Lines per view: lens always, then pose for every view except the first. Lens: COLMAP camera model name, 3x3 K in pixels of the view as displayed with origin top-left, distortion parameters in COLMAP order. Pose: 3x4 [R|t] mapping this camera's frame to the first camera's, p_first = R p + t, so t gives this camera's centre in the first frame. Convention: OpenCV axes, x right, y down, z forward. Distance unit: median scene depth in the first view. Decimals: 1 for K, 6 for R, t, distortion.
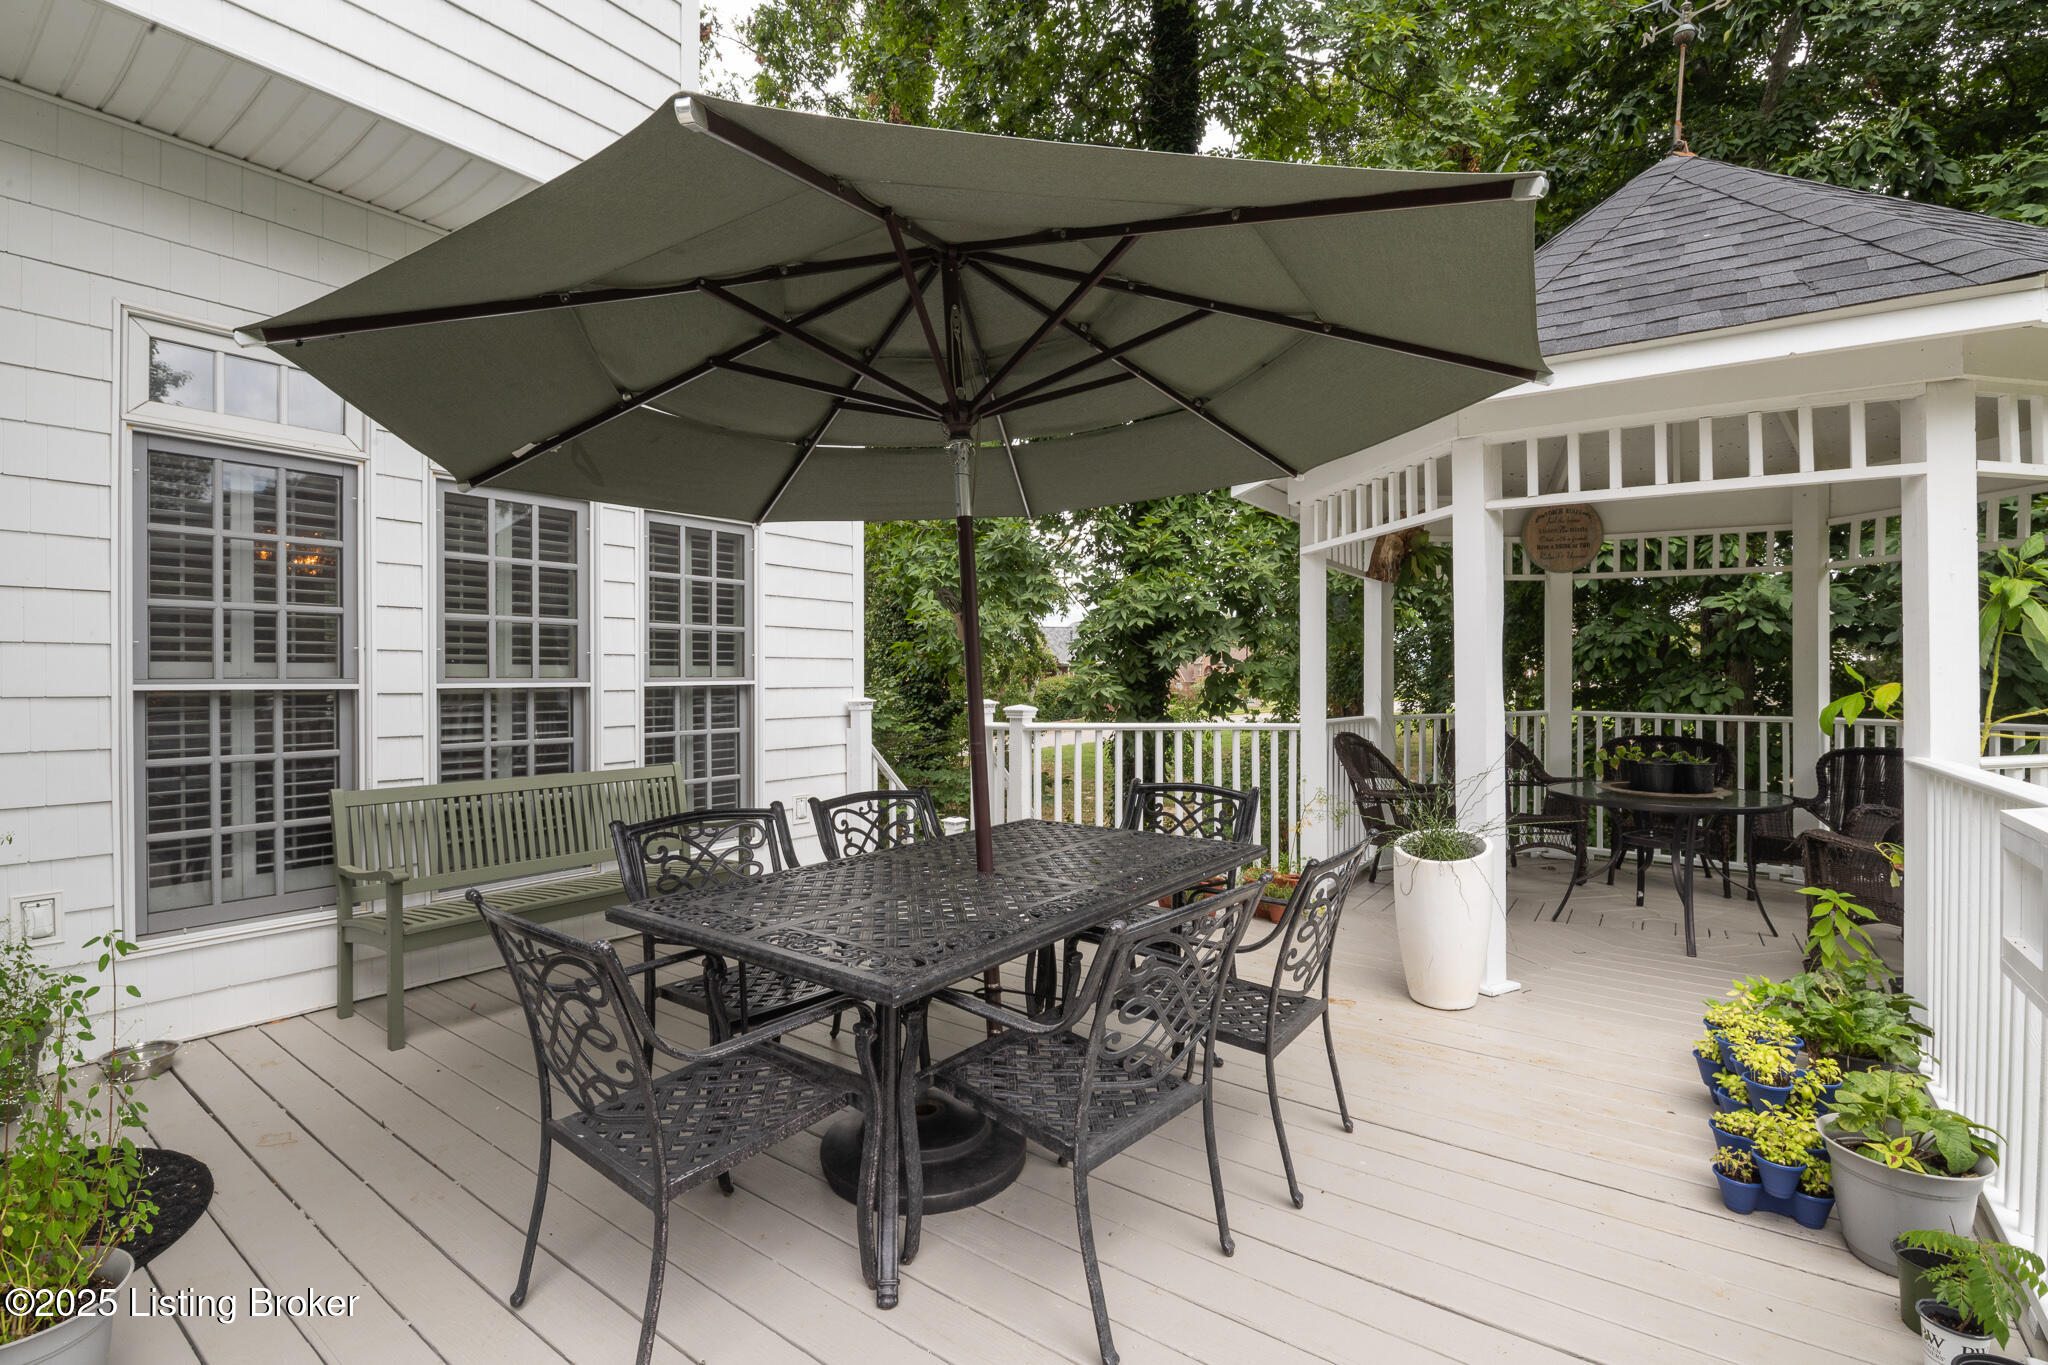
lens RADIAL K [[921.3, 0, 1024.0], [0, 921.3, 682.5], [0, 0, 1]] dist [0.000756, -0.009162]
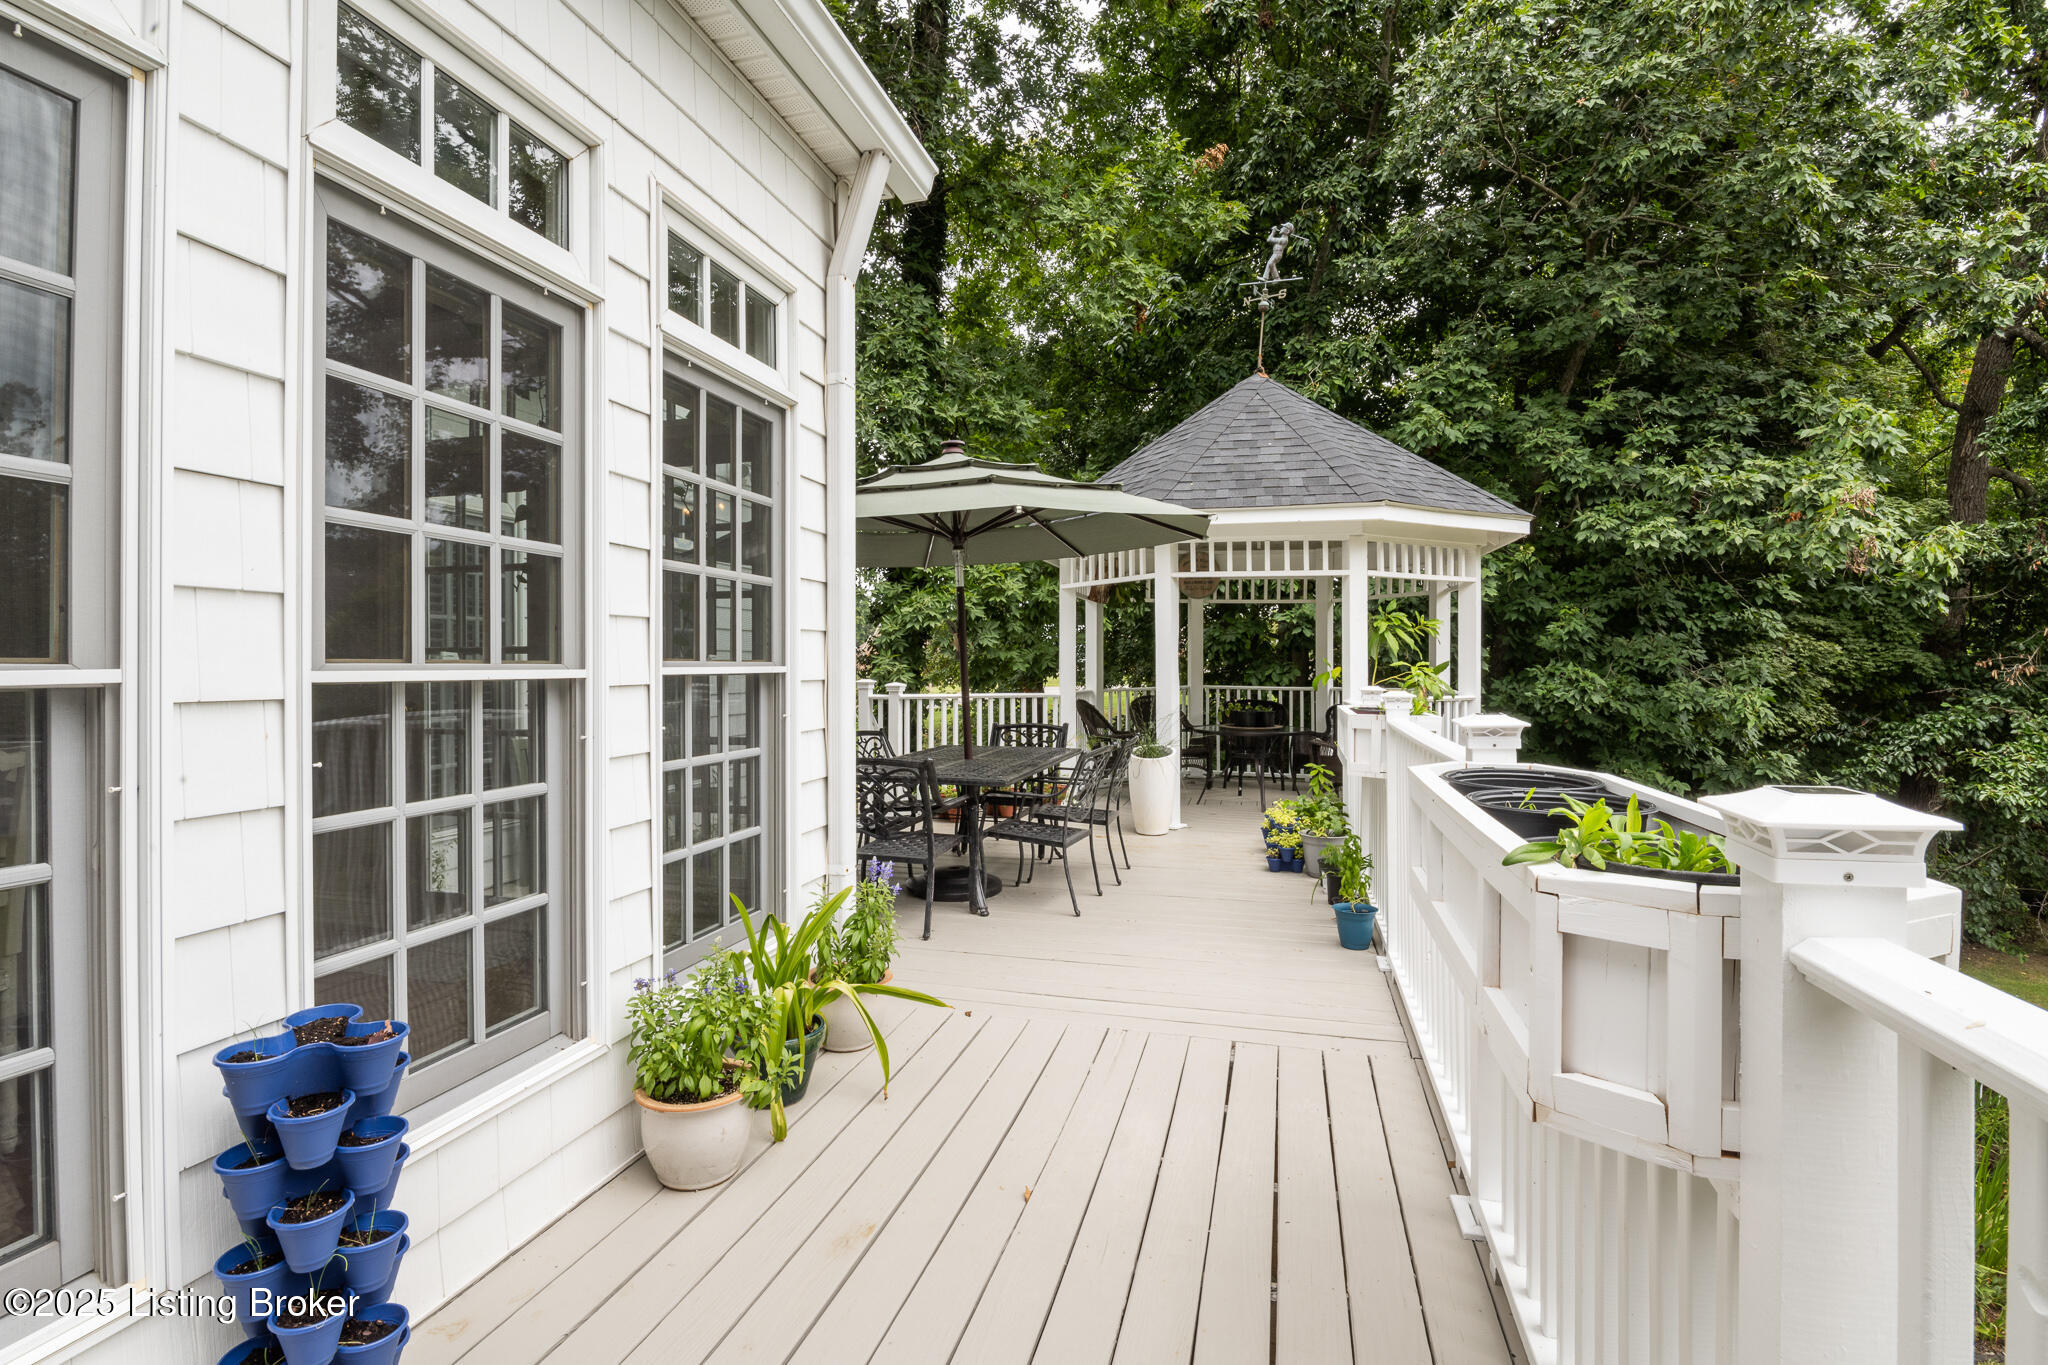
lens RADIAL K [[921.3, 0, 1024.0], [0, 921.3, 682.5], [0, 0, 1]] dist [0.000756, -0.009162]
pose [[0.935451, -0.007944, 0.353368, -0.326535], [0.002537, 0.999873, 0.015763, 0.000190], [-0.353448, -0.013849, 0.935352, -0.483417]]
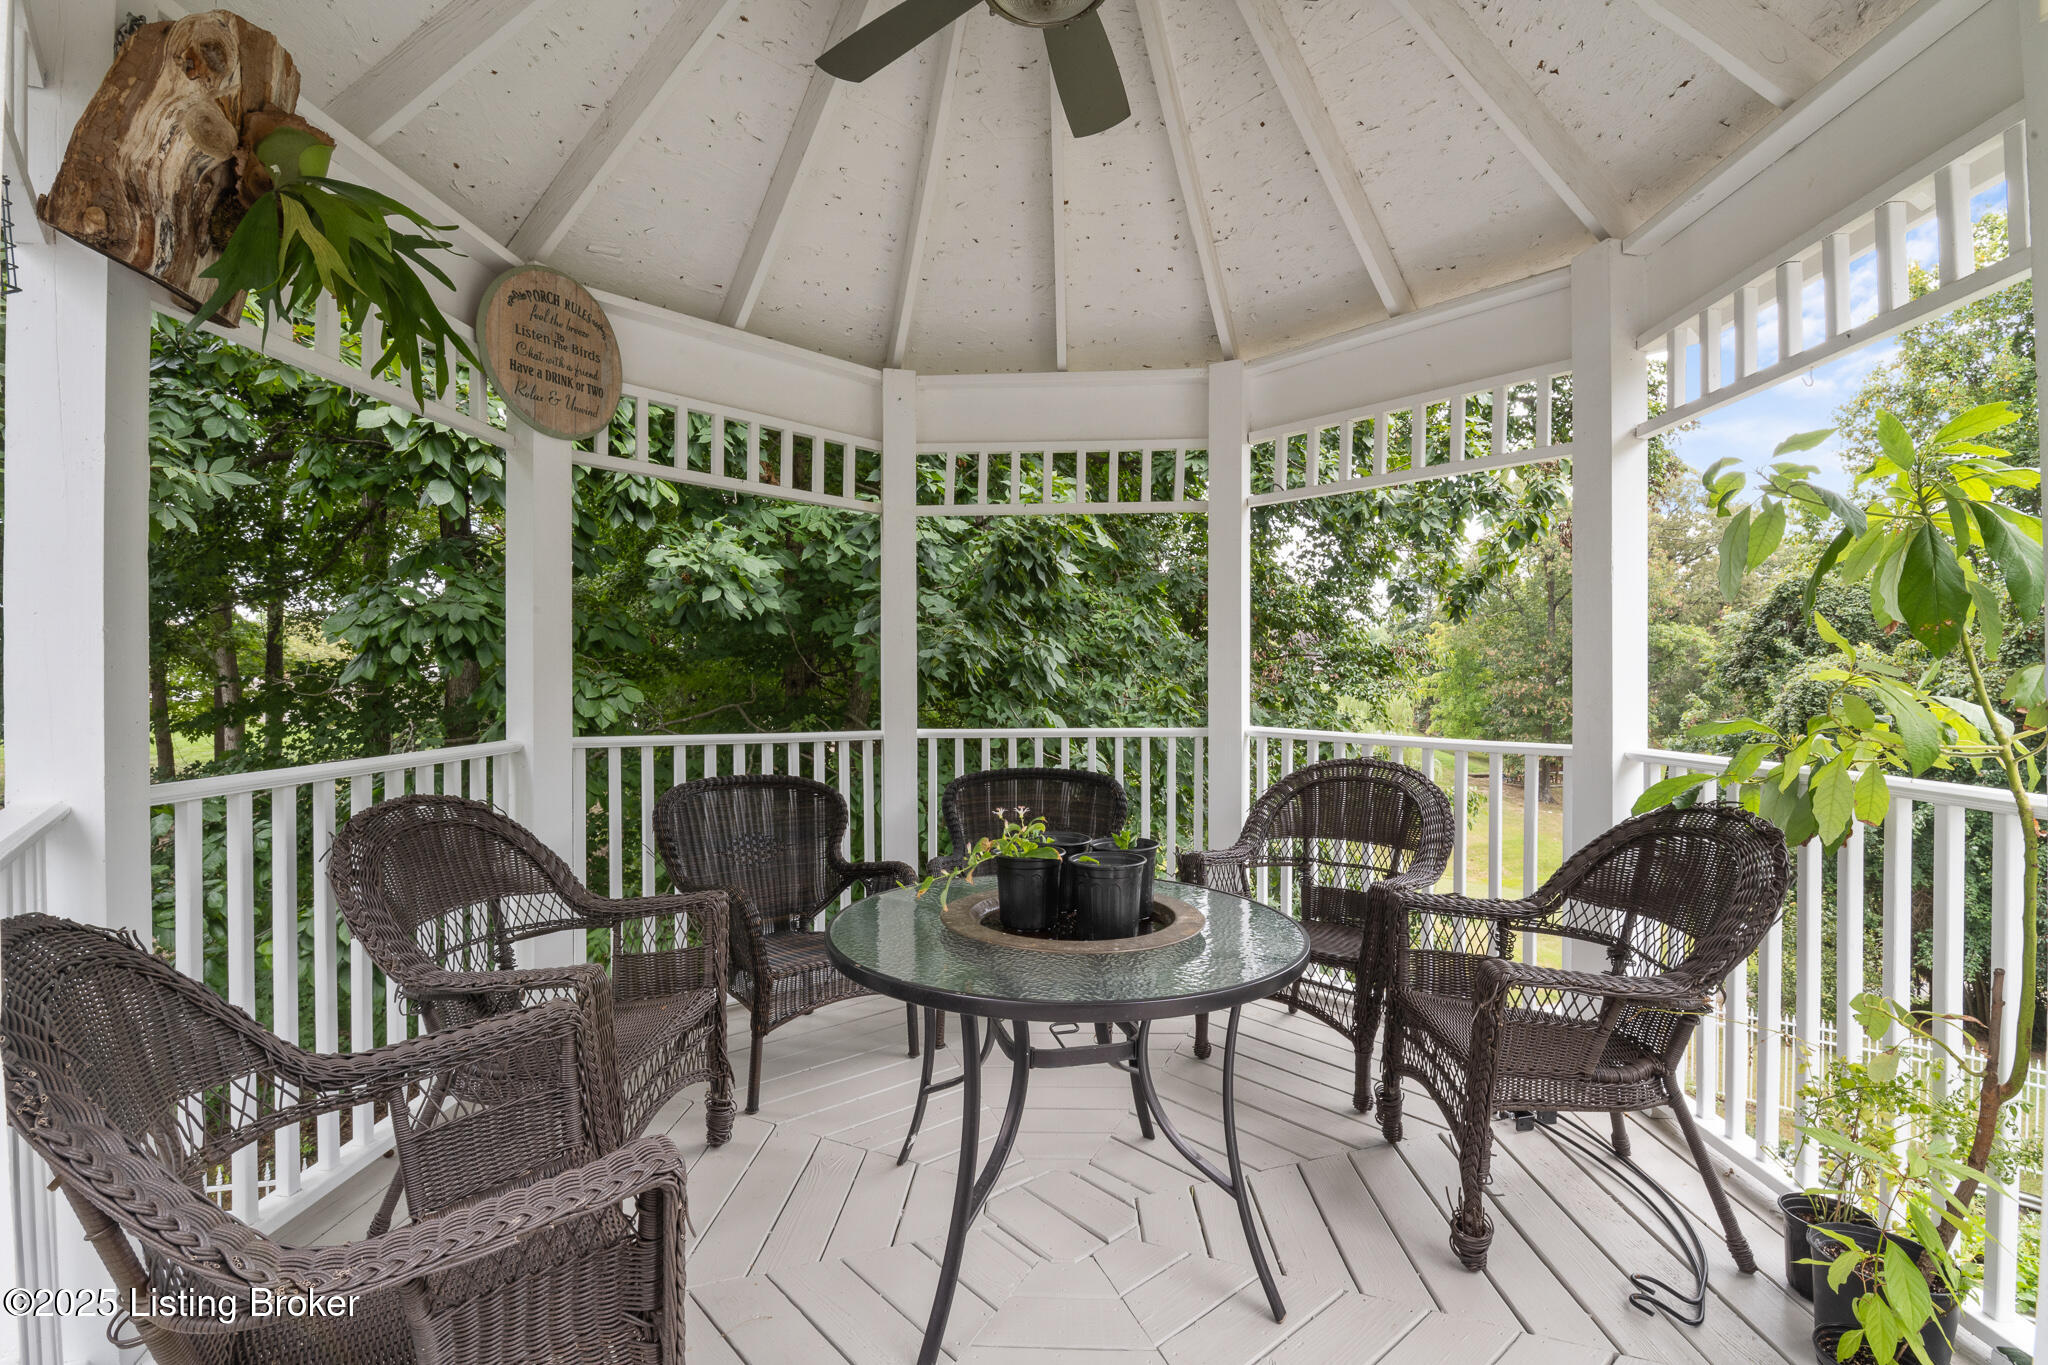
lens RADIAL K [[921.3, 0, 1024.0], [0, 921.3, 682.5], [0, 0, 1]] dist [0.000756, -0.009162]
pose [[0.209528, 0.028275, 0.977394, 0.305776], [-0.004416, 0.999599, -0.027971, 0.030884], [-0.977793, 0.001545, 0.209569, 1.128303]]
